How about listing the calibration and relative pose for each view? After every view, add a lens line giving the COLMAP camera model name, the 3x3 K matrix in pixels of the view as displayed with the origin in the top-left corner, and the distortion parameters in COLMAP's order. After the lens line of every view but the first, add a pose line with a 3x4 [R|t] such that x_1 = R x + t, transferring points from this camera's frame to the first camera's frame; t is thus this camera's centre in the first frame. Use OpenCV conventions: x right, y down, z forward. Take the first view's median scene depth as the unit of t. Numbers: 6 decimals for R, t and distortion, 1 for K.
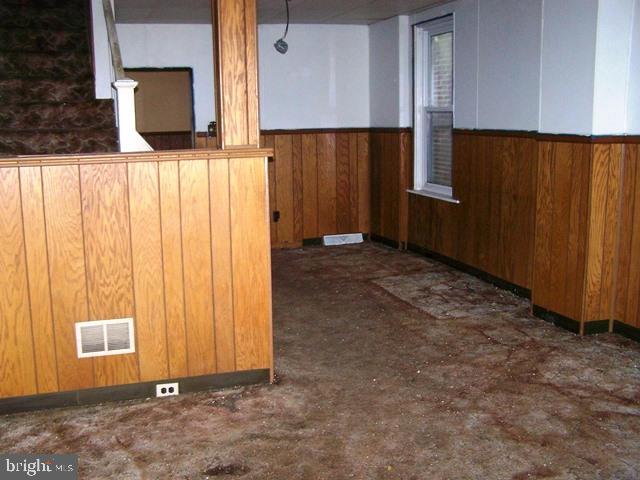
lens RADIAL K [[730.2, 0, 320.0], [0, 730.2, 240.0], [0, 0, 1]] dist [-0.083198, 0.022758]
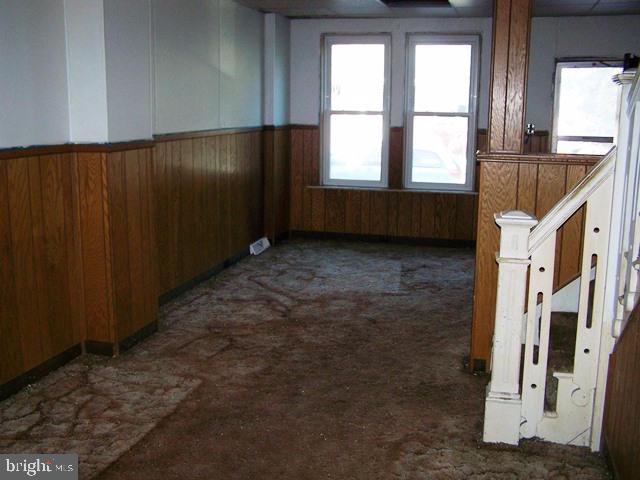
lens RADIAL K [[730.2, 0, 320.0], [0, 730.2, 240.0], [0, 0, 1]] dist [-0.083198, 0.022758]
pose [[-0.833745, -0.093330, 0.544204, -0.401636], [0.100653, 0.943406, 0.315998, -0.306634], [-0.542897, 0.318238, -0.777166, 1.695245]]
